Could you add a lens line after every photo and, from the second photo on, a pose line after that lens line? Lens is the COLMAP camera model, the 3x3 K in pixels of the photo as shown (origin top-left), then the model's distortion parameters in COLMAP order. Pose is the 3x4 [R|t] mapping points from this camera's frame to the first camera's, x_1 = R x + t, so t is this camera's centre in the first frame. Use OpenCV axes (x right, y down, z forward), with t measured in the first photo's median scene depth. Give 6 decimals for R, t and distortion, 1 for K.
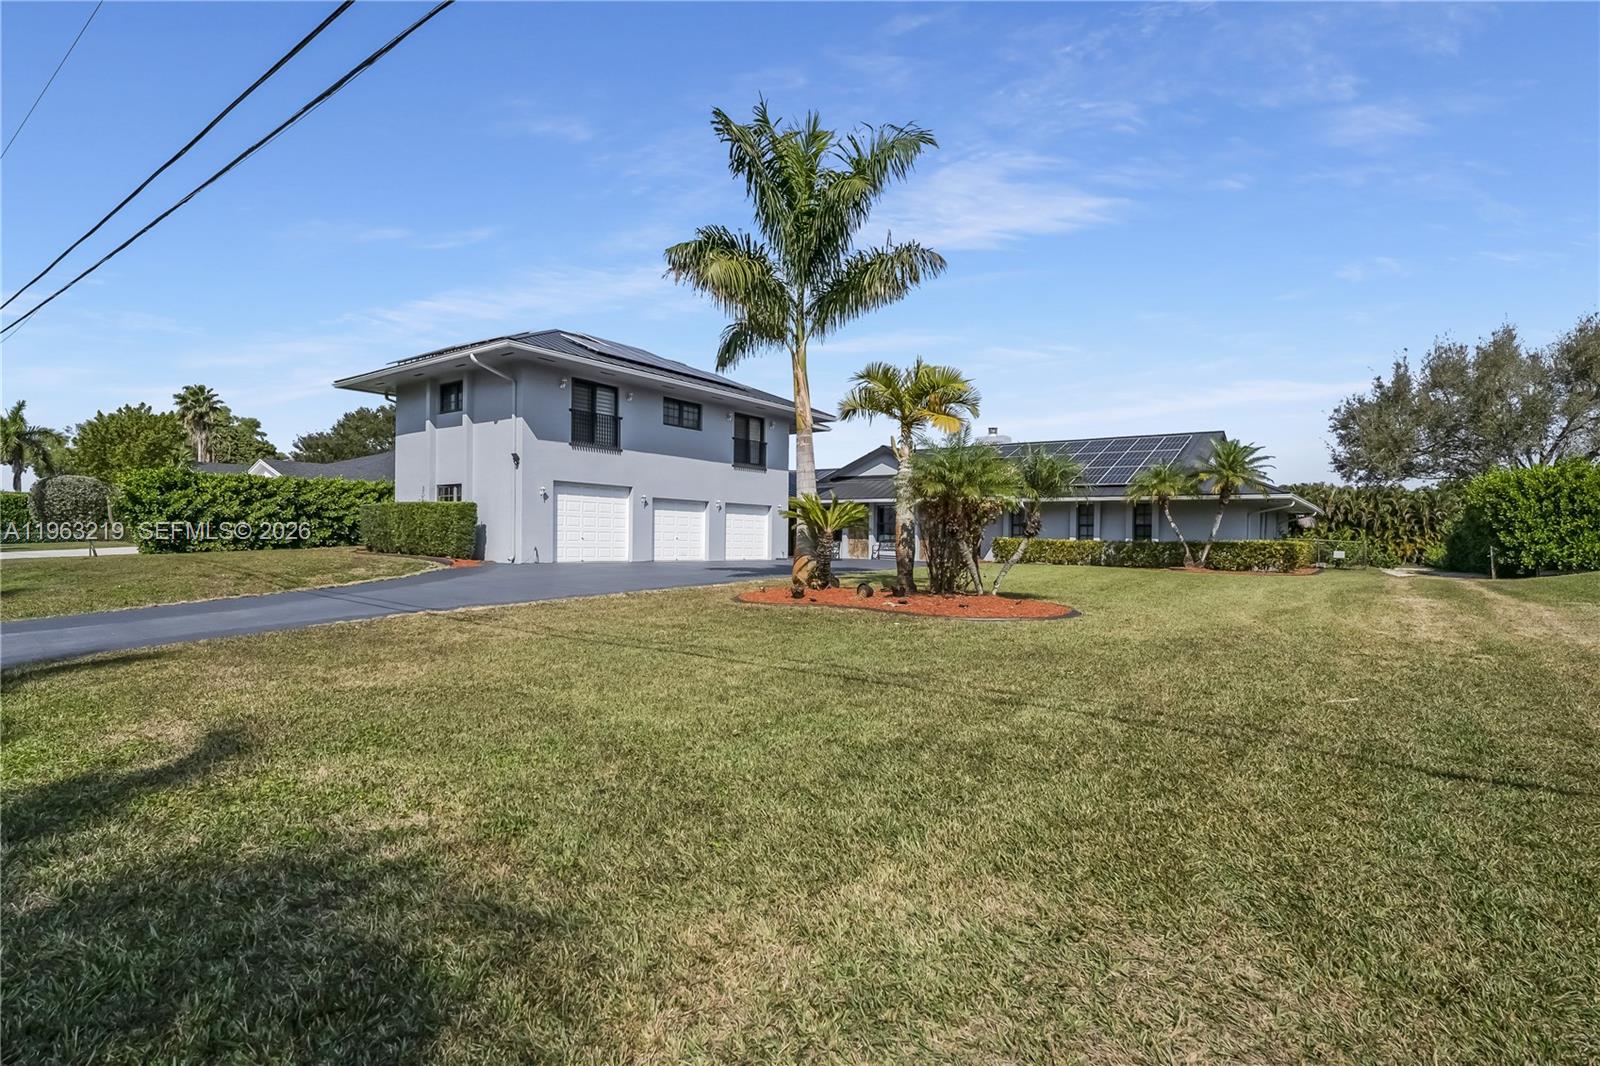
lens RADIAL K [[743.9, 0, 833.0], [0, 743.9, 540.3], [0, 0, 1]] dist [0.126099, -0.000126]
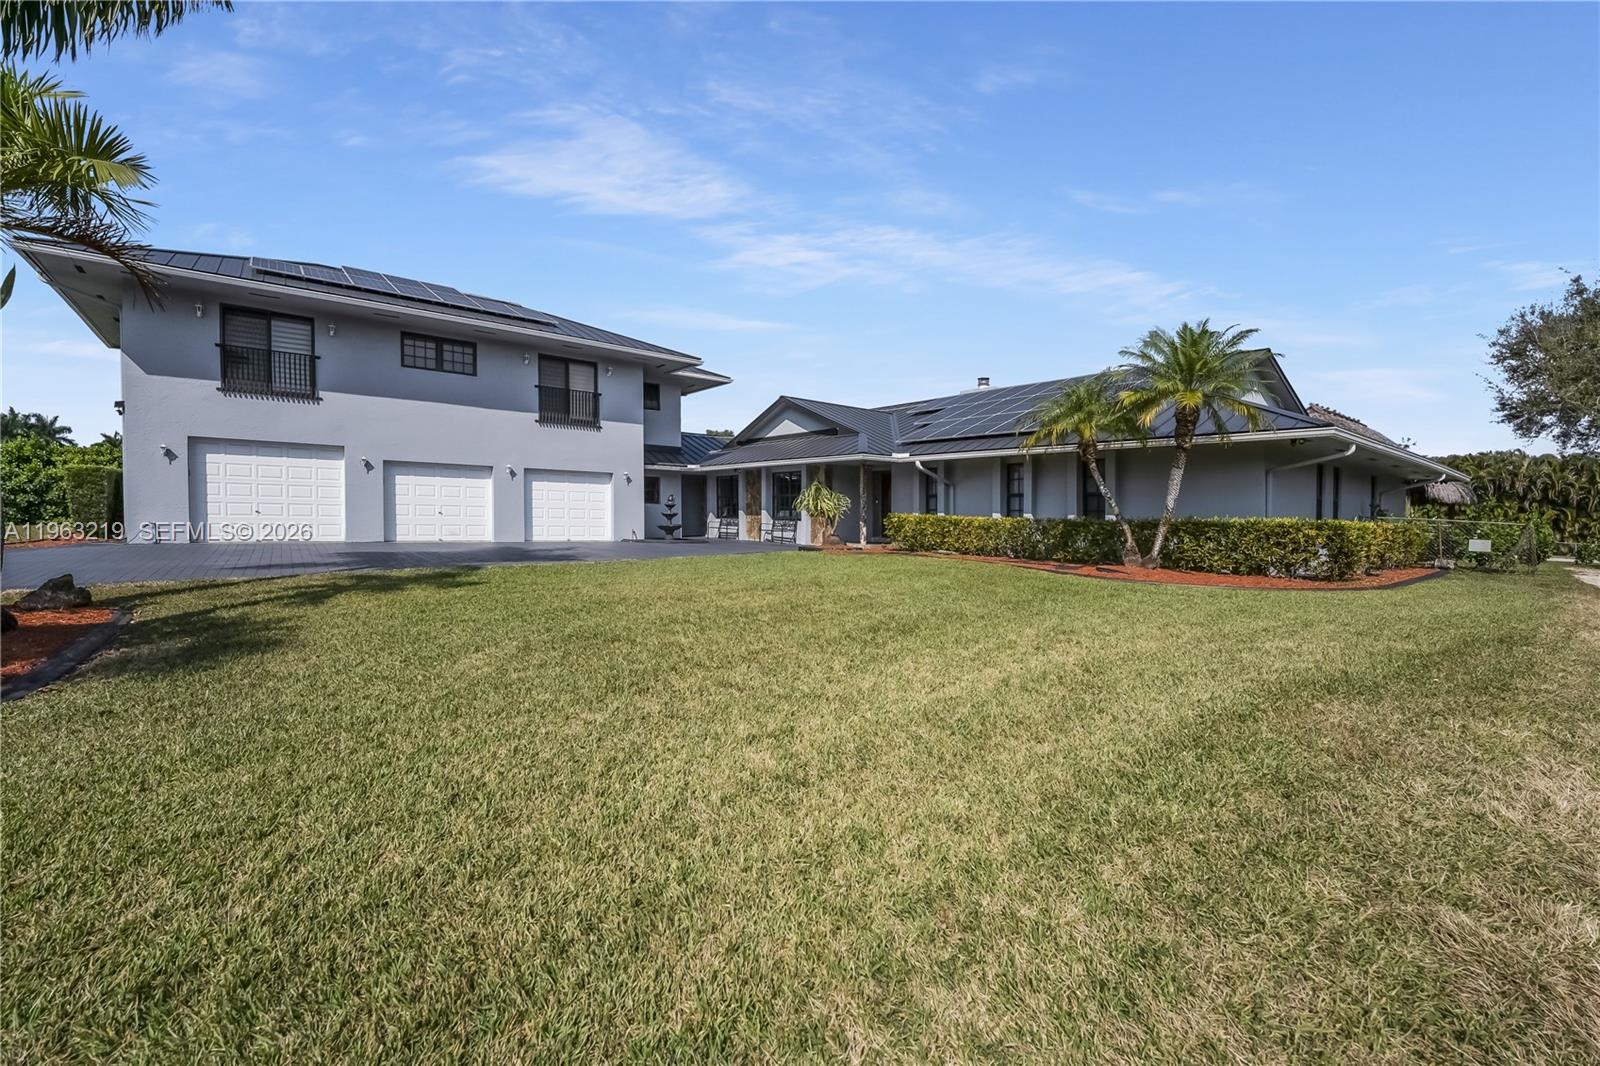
lens RADIAL K [[657.5, 0, 774.7], [0, 657.5, 512.8], [0, 0, 1]] dist [-0.003746, 0.007626]
pose [[0.958216, 0.002142, -0.286037, 0.303147], [-0.005322, 0.999932, -0.010341, 0.002391], [0.285995, 0.011431, 0.958163, 0.406663]]
